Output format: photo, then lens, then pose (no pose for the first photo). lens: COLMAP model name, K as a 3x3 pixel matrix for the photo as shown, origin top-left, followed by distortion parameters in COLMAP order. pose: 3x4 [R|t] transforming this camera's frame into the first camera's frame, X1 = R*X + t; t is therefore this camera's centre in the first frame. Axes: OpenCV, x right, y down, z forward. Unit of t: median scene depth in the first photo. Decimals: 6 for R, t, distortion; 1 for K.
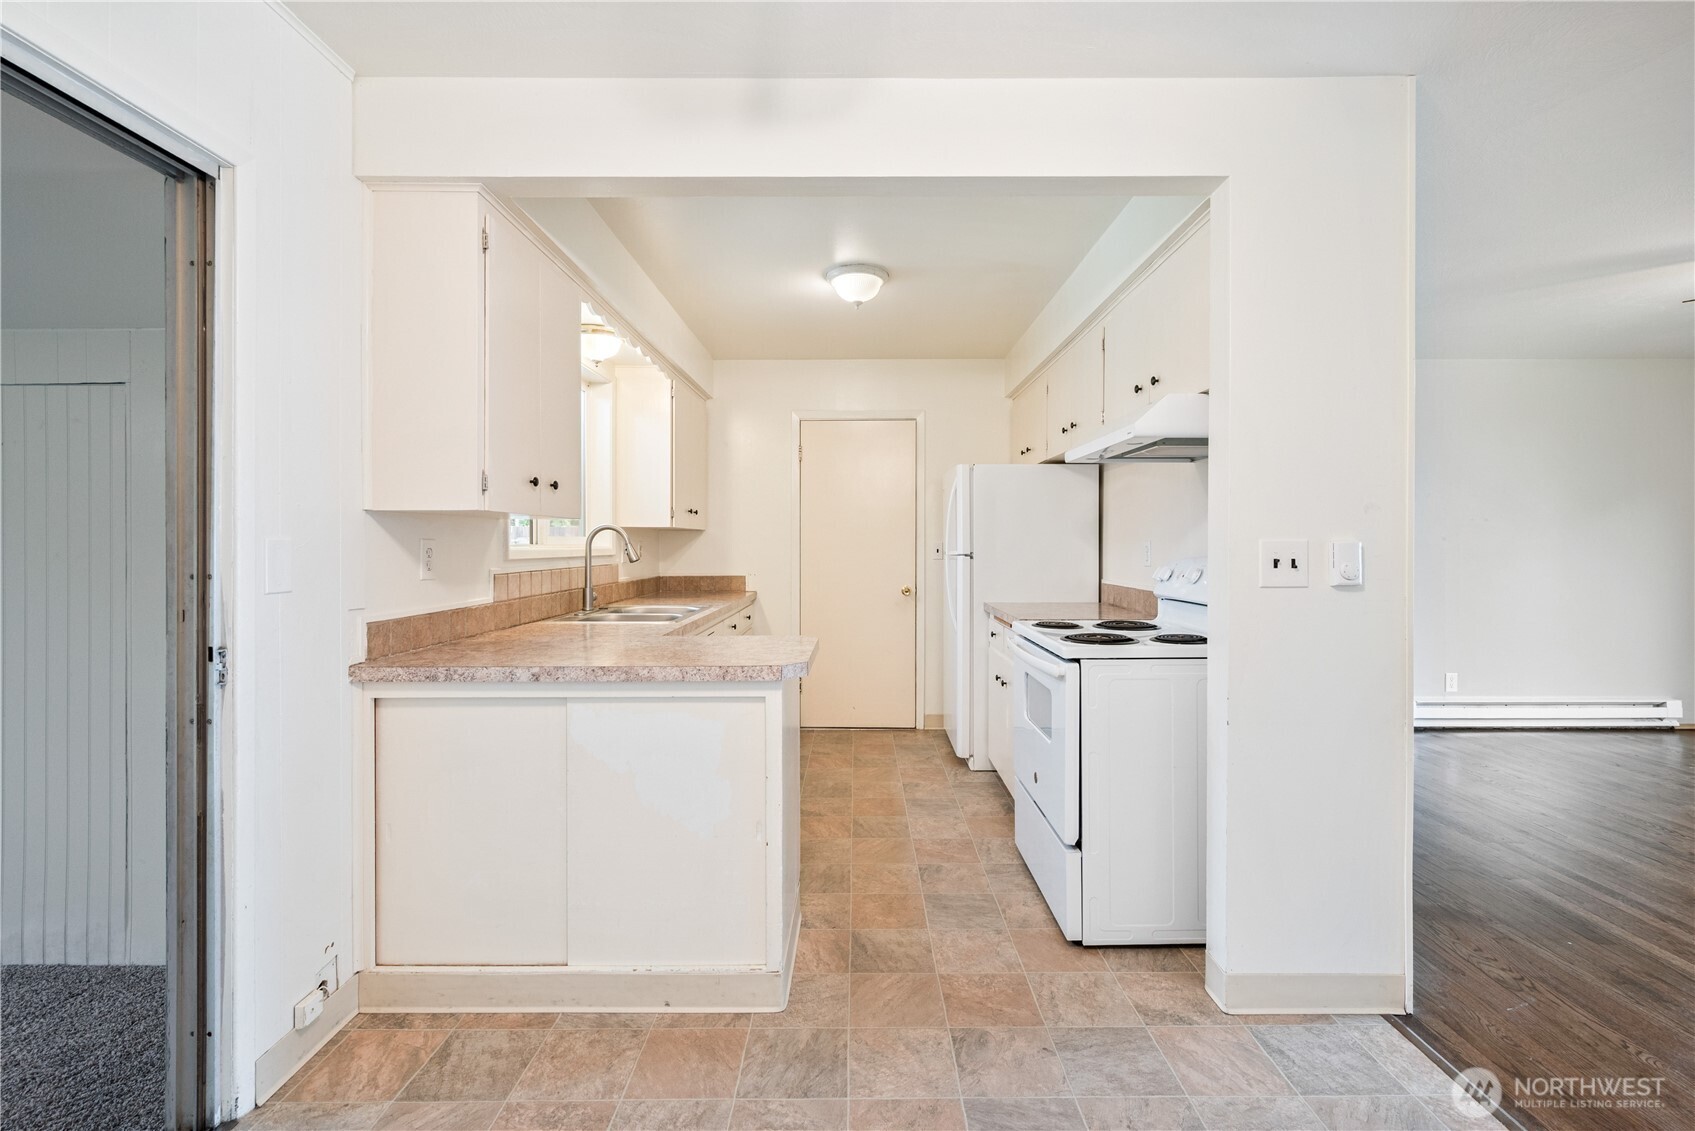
lens RADIAL K [[762.9, 0, 848.9], [0, 762.9, 547.3], [0, 0, 1]] dist [-0.002855, -0.000422]
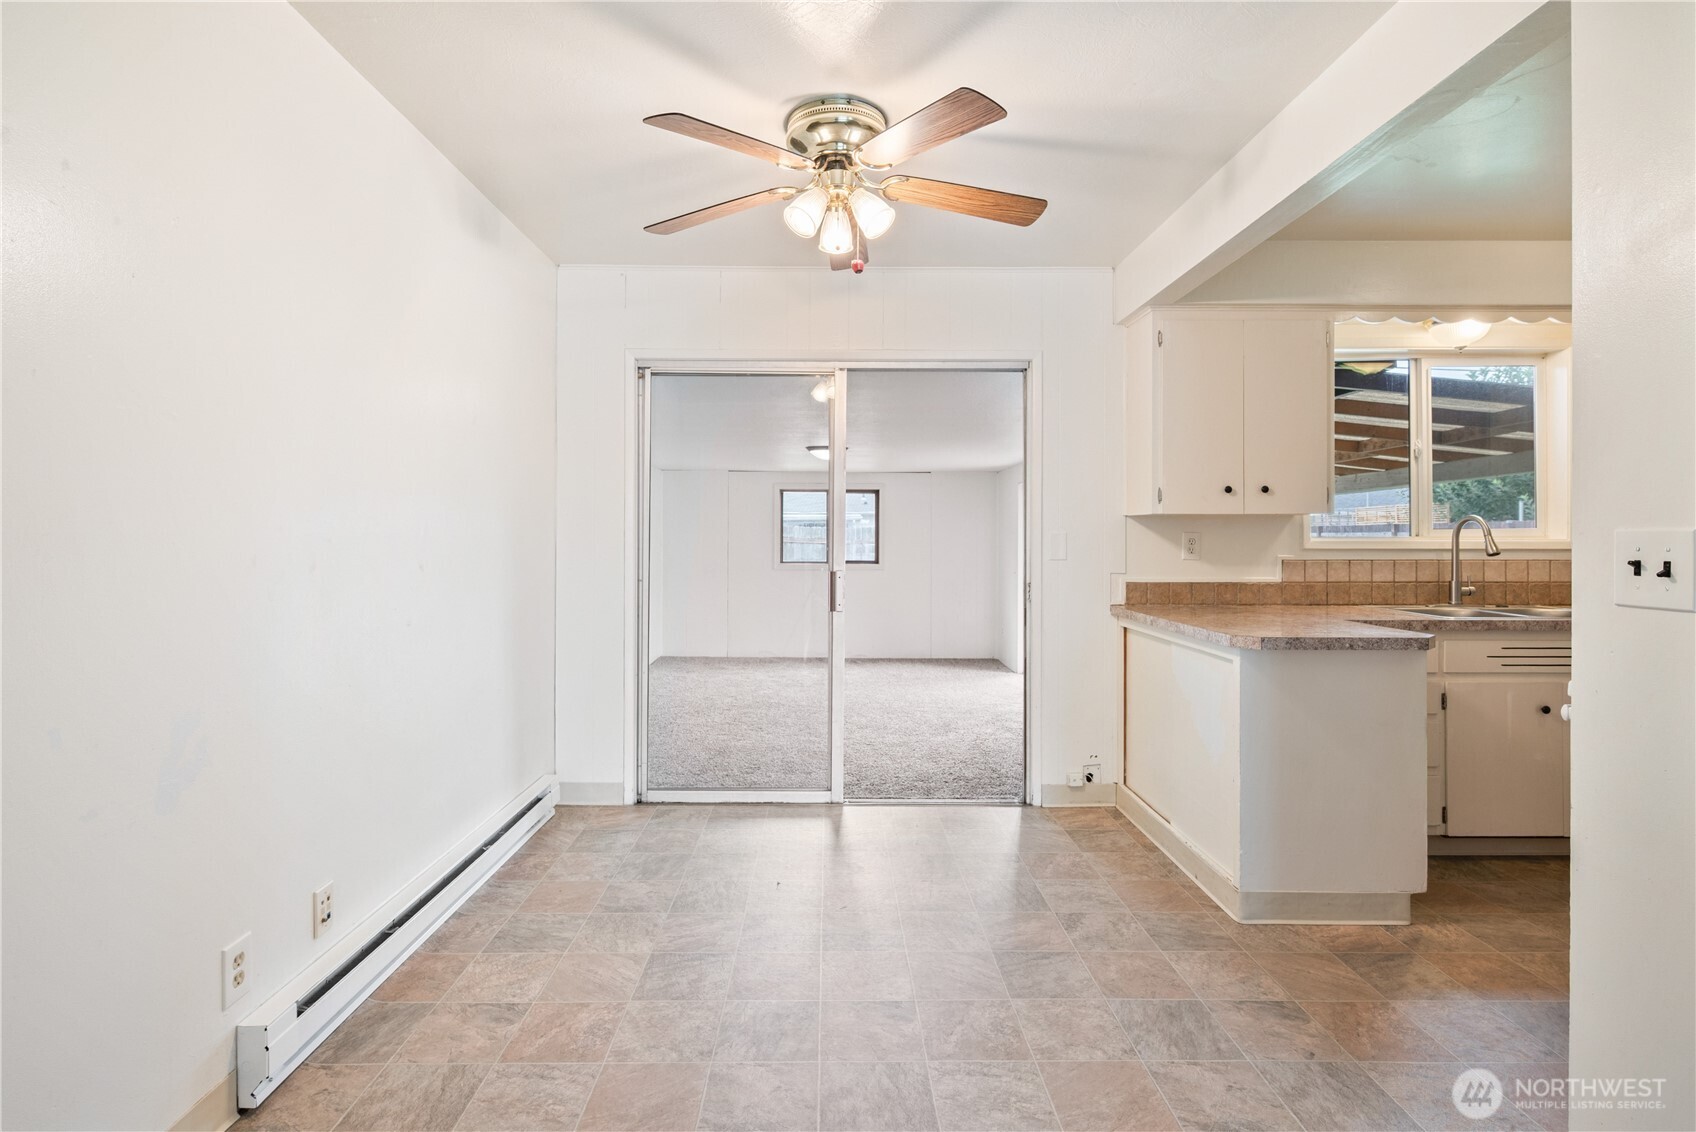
lens RADIAL K [[810.8, 0, 846.3], [0, 810.8, 535.3], [0, 0, 1]] dist [0.000480, 0.000202]
pose [[0.016780, -0.000024, -0.999859, 1.163190], [-0.006169, 0.999981, -0.000127, -0.001195], [0.999840, 0.006171, 0.016780, 0.345643]]
